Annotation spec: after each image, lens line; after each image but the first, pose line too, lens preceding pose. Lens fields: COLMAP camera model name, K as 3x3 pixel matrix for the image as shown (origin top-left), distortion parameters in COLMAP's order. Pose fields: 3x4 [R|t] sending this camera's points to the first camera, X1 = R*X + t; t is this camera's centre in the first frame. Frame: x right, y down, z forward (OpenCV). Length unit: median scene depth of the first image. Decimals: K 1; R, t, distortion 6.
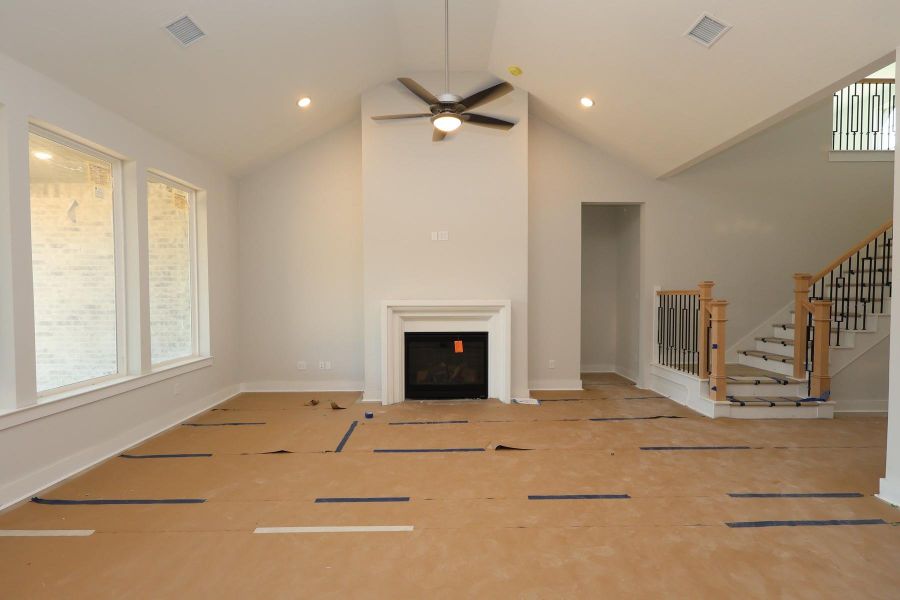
lens RADIAL K [[428.2, 0, 450.0], [0, 428.2, 300.0], [0, 0, 1]] dist [-0.001879, -0.000364]
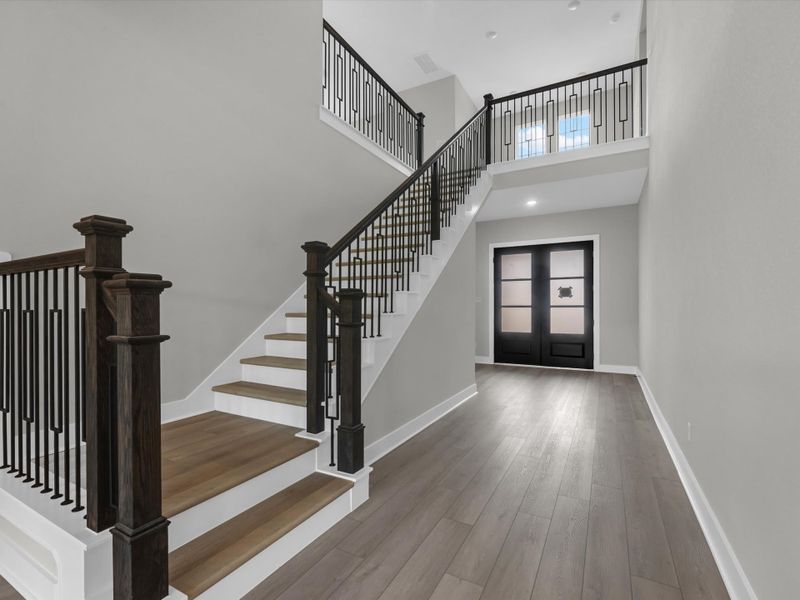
lens RADIAL K [[367.9, 0, 402.4], [0, 367.9, 305.4], [0, 0, 1]] dist [-0.001966, -0.000415]
pose [[0.495119, 0.001621, 0.868823, 0.440480], [0.025695, 0.999534, -0.016508, 0.029150], [-0.868445, 0.030498, 0.494847, 0.633702]]
